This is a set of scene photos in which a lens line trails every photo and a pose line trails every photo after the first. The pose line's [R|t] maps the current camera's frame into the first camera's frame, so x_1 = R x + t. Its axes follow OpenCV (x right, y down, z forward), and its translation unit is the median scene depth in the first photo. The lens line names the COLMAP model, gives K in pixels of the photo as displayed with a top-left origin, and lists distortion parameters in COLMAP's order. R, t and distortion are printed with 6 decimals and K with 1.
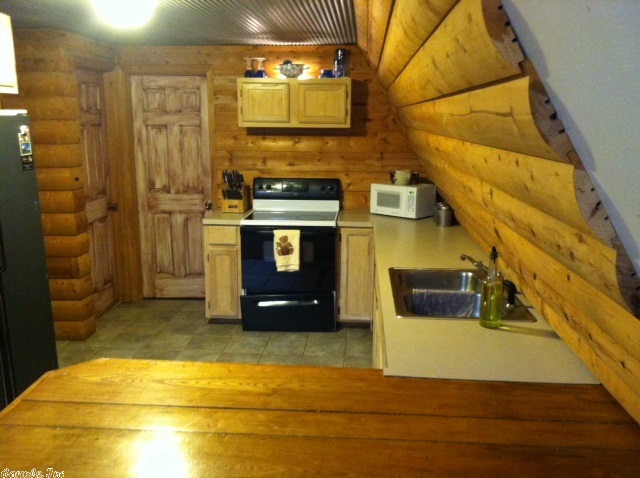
lens RADIAL K [[600.9, 0, 321.6], [0, 600.9, 244.7], [0, 0, 1]] dist [0.019284, 0.000000]
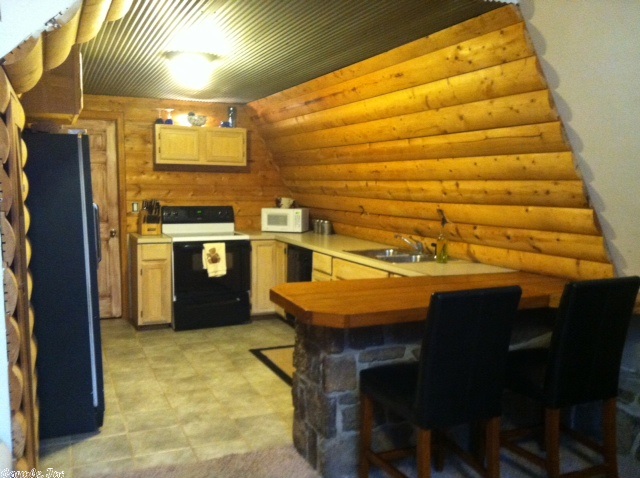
lens RADIAL K [[600.9, 0, 320.6], [0, 600.9, 234.2], [0, 0, 1]] dist [0.019284, 0.000000]
pose [[0.879116, -0.033293, 0.475443, -0.436533], [0.089333, 0.991388, -0.095758, 0.092013], [-0.468161, 0.126655, 0.874519, -0.197044]]
